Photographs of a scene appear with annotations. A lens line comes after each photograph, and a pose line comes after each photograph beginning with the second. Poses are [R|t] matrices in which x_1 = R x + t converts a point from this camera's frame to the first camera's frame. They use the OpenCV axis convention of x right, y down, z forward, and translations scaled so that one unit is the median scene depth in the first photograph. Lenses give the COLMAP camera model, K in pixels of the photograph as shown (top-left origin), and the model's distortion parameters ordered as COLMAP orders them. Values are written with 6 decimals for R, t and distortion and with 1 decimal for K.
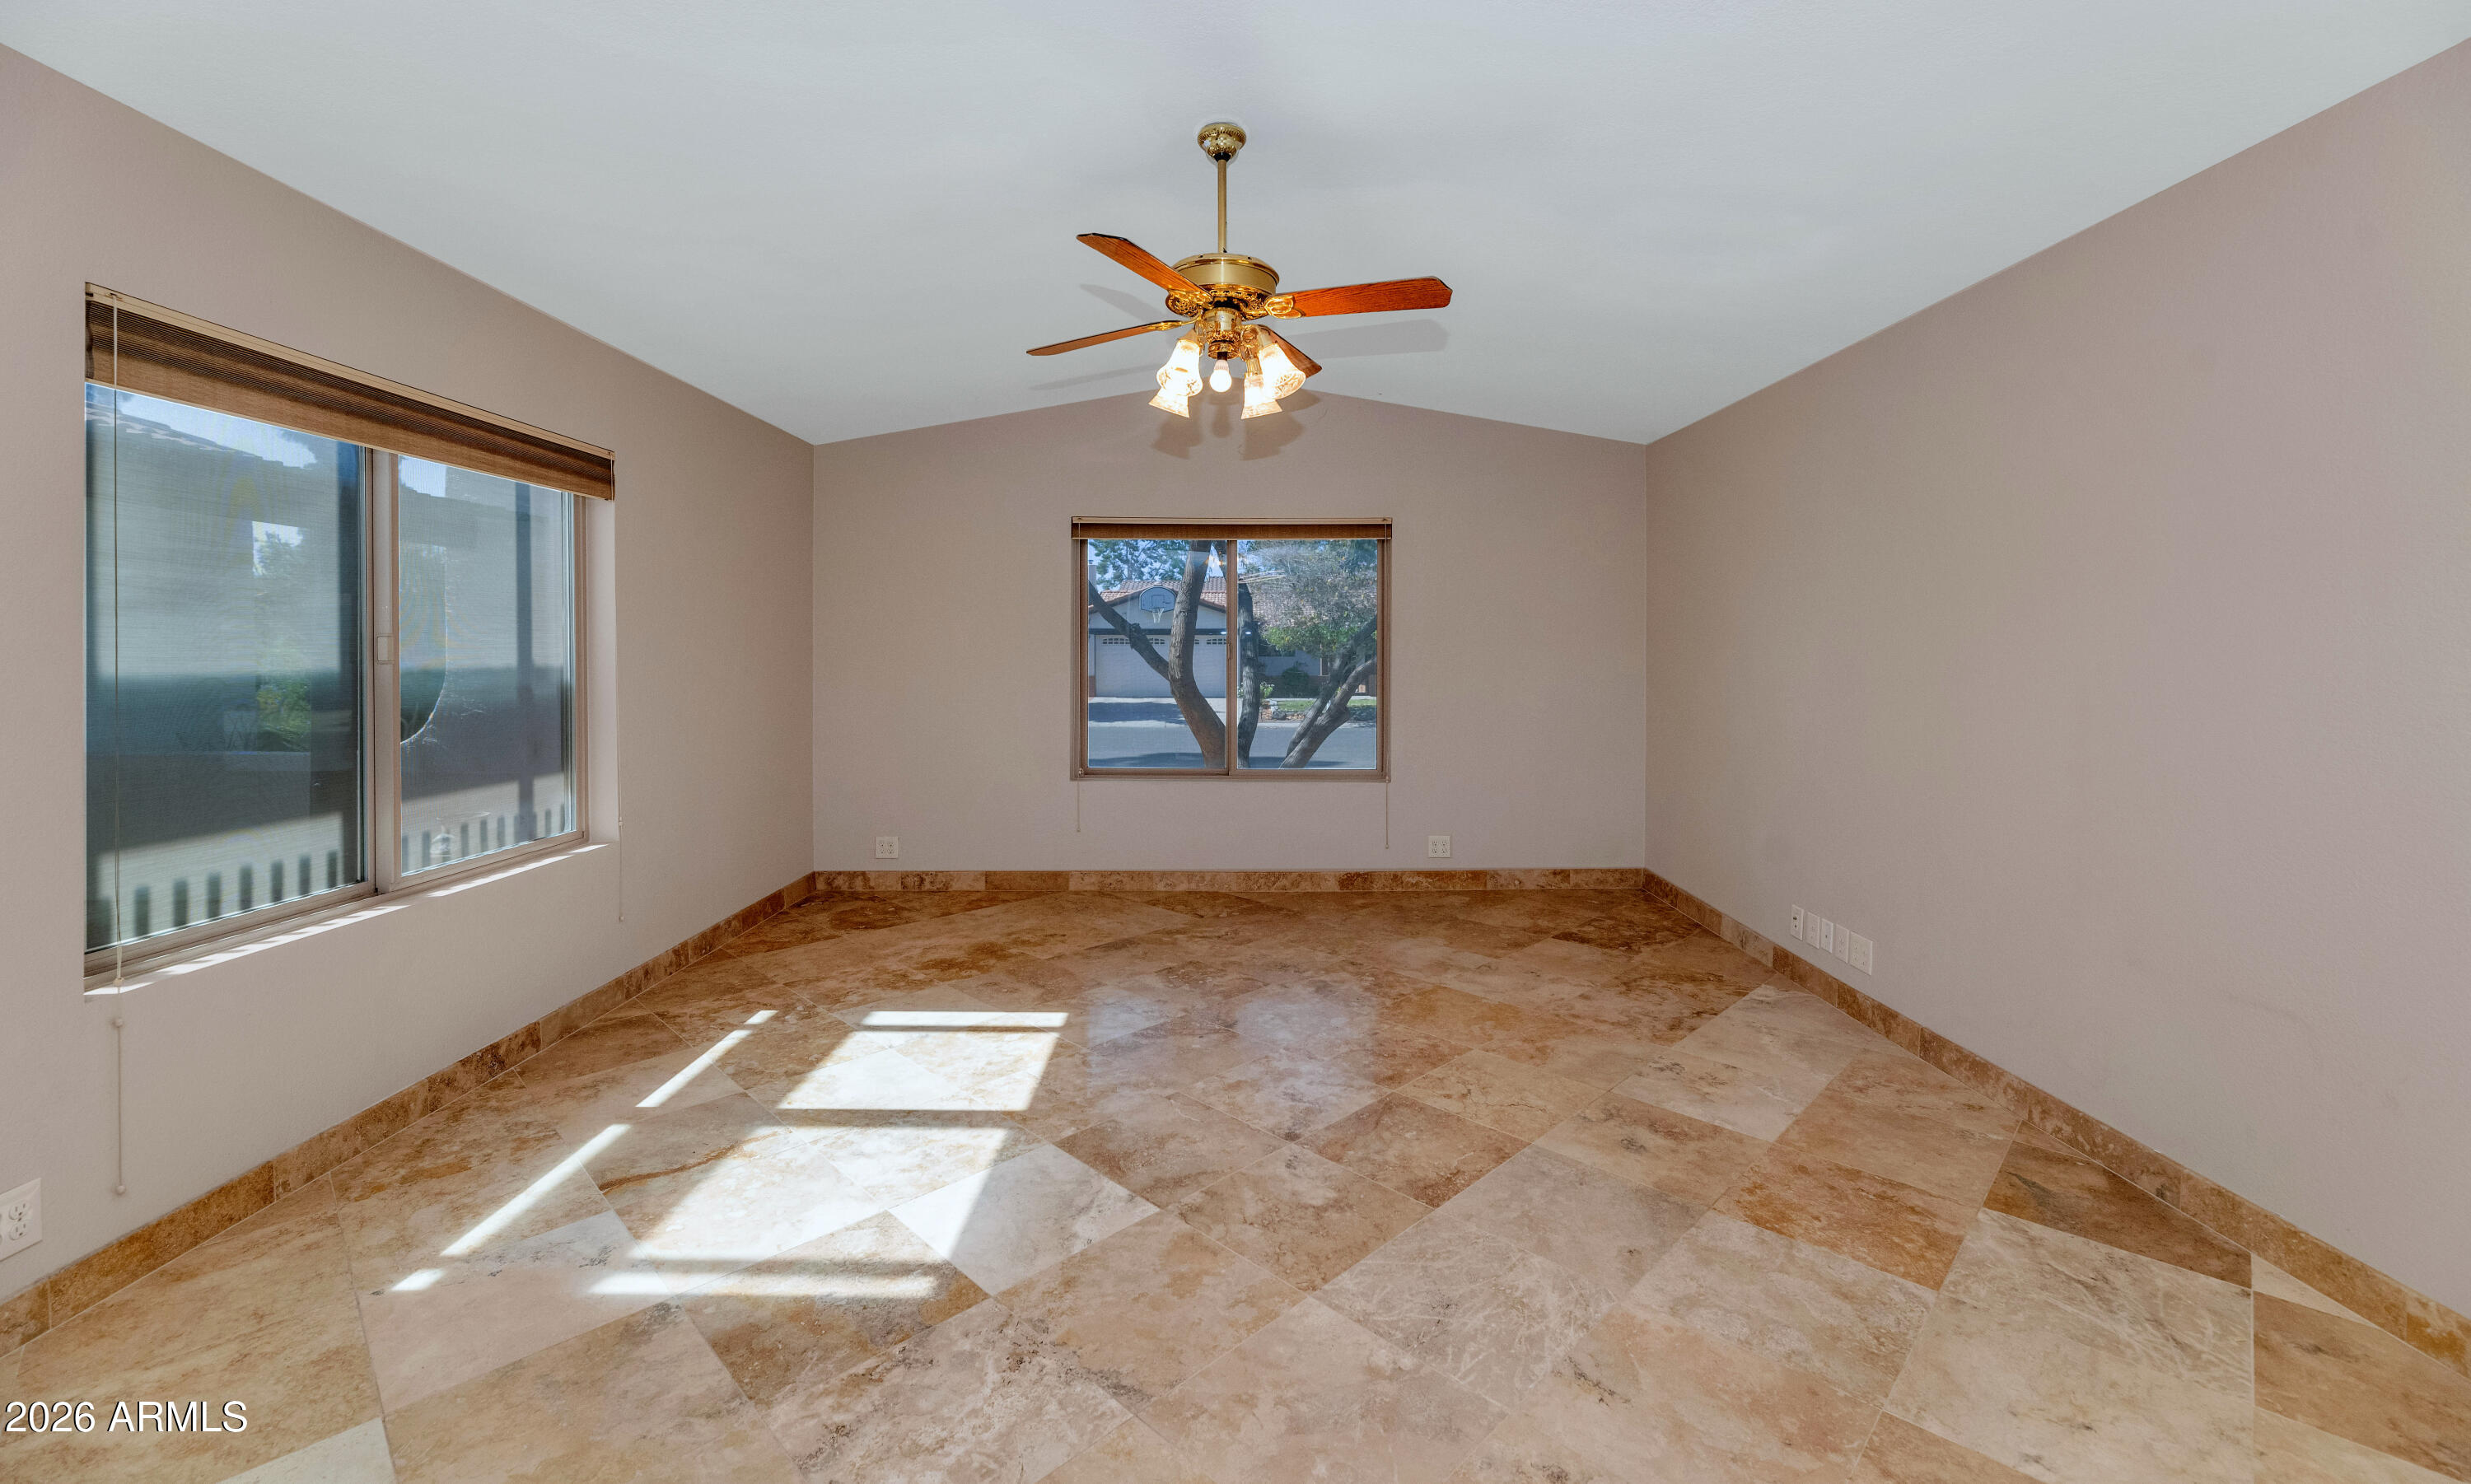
lens RADIAL K [[1011.4, 0, 1229.9], [0, 1011.4, 660.9], [0, 0, 1]] dist [-0.002180, -0.000753]
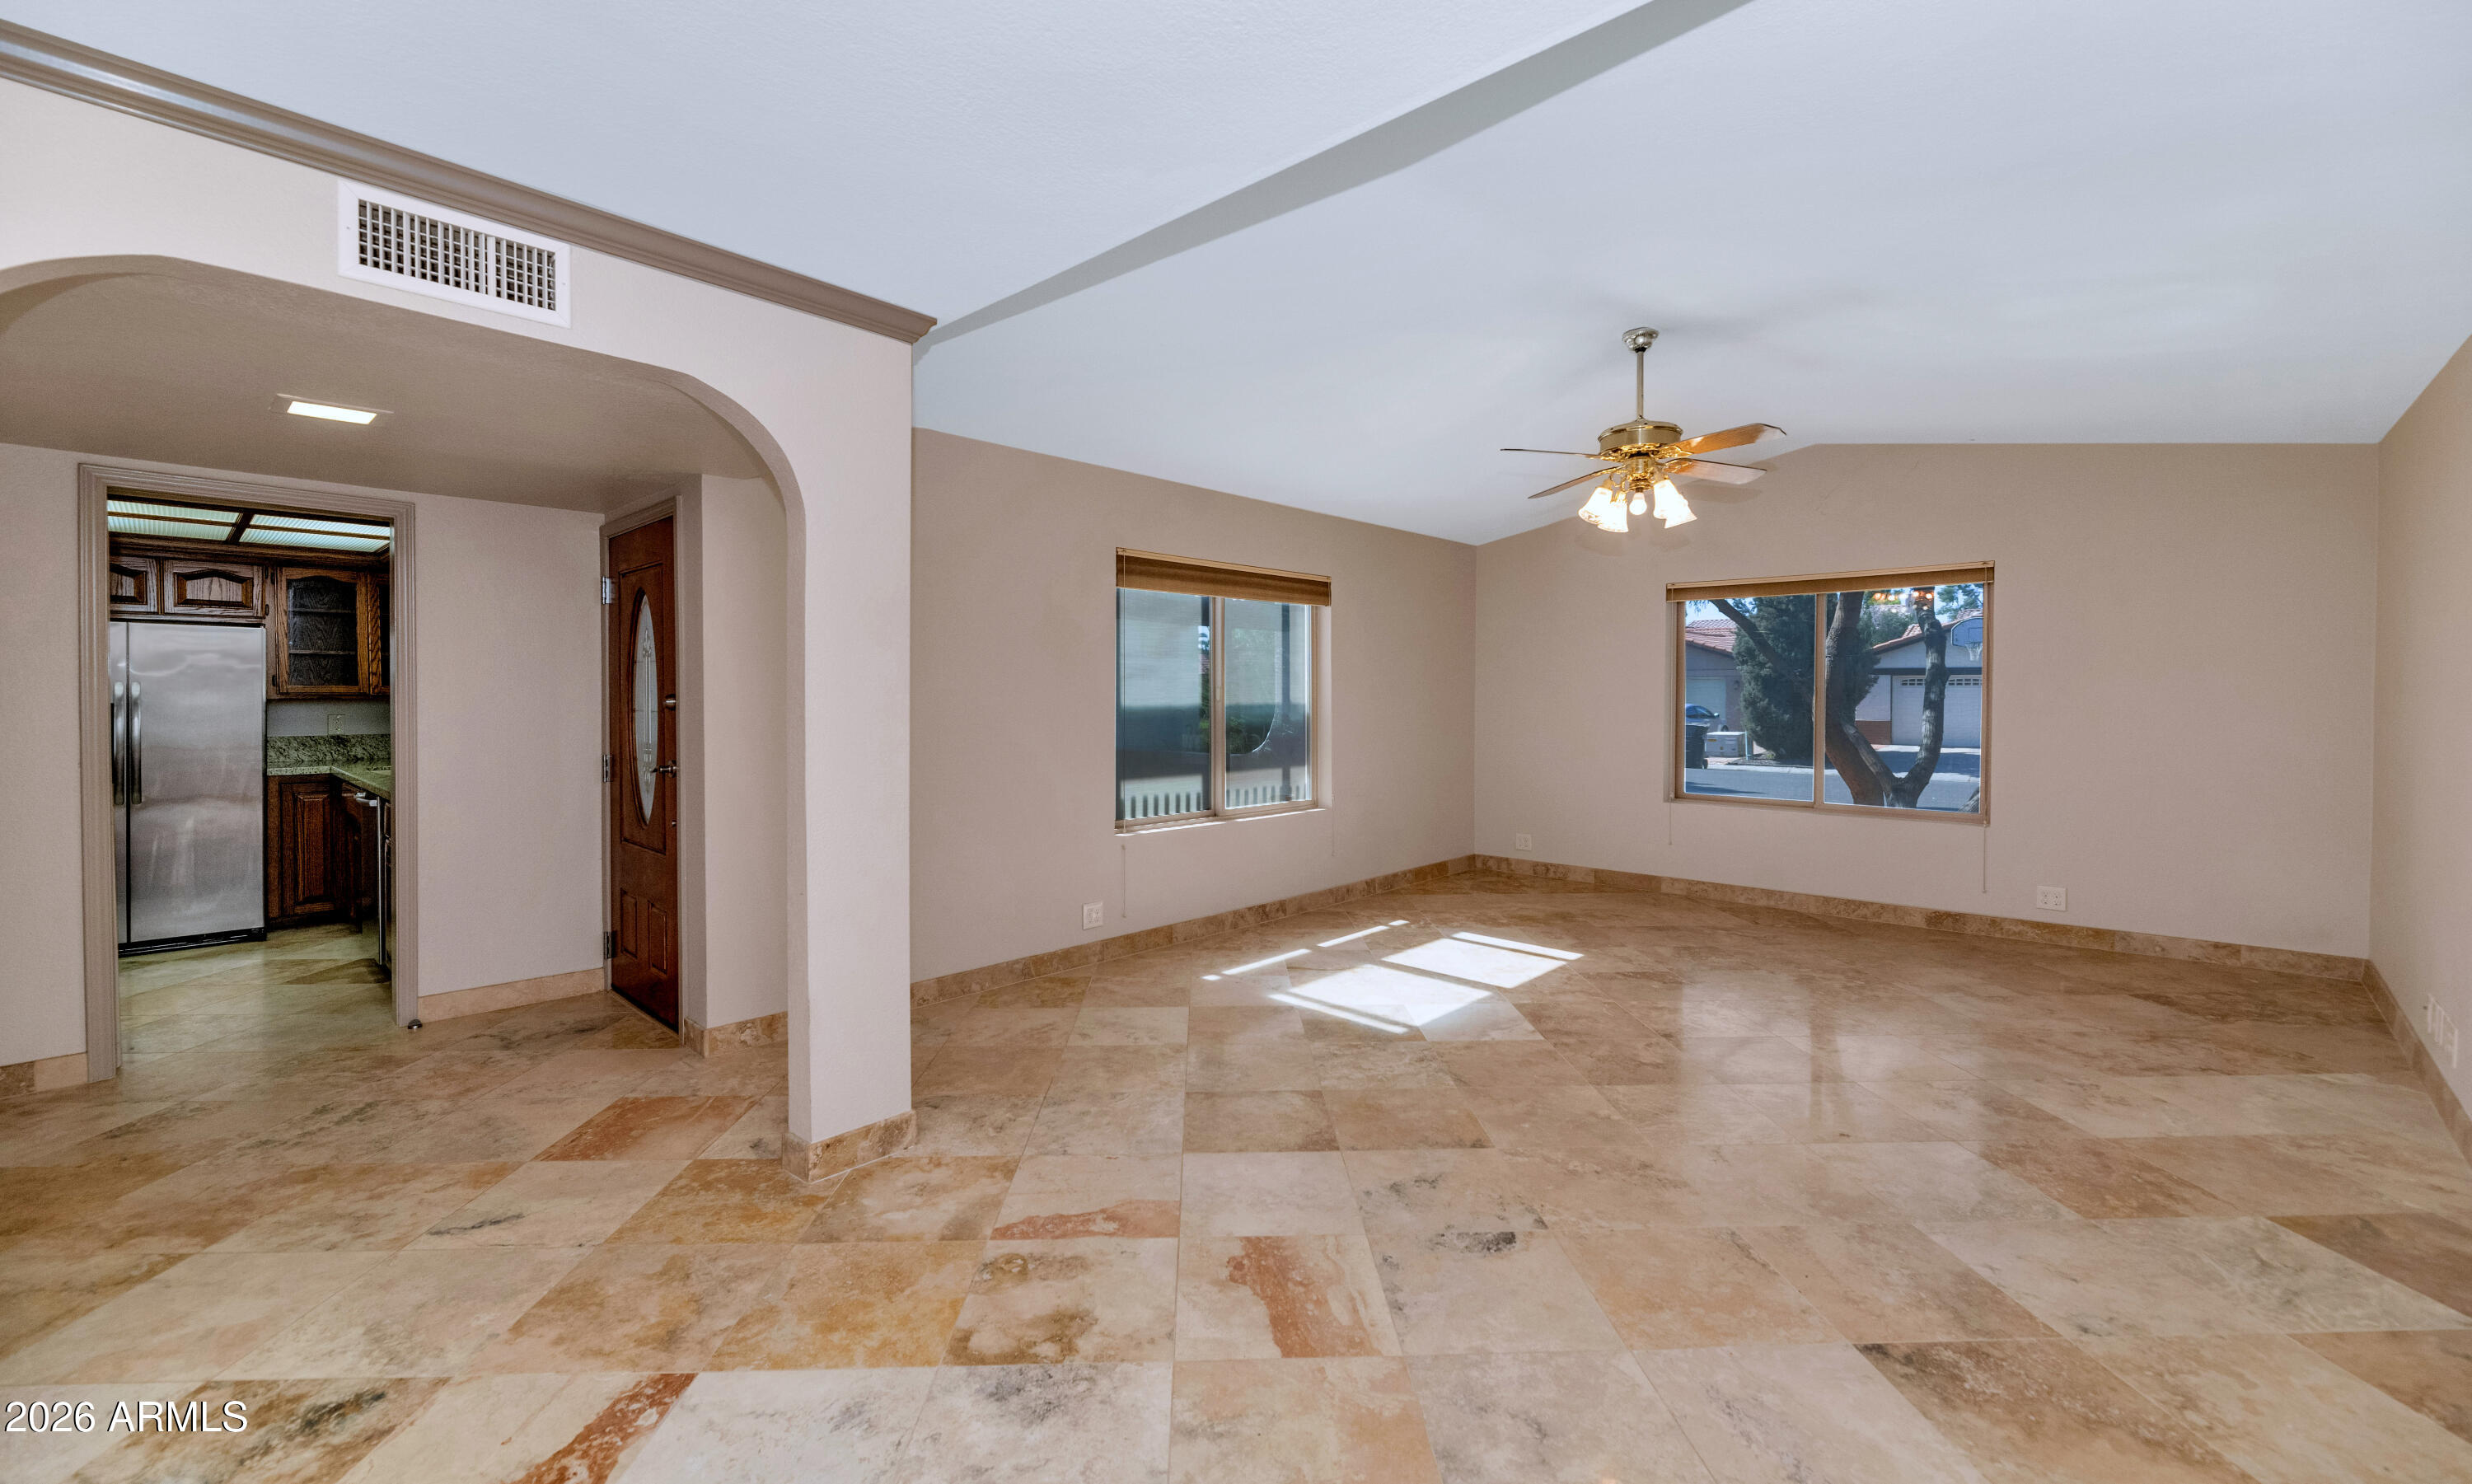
lens RADIAL K [[1011.9, 0, 1240.1], [0, 1011.9, 719.9], [0, 0, 1]] dist [-0.002180, -0.000753]
pose [[0.729203, 0.018032, -0.684060, 0.524660], [-0.006470, 0.999790, 0.019458, -0.000307], [0.684267, -0.009763, 0.729166, -0.402264]]
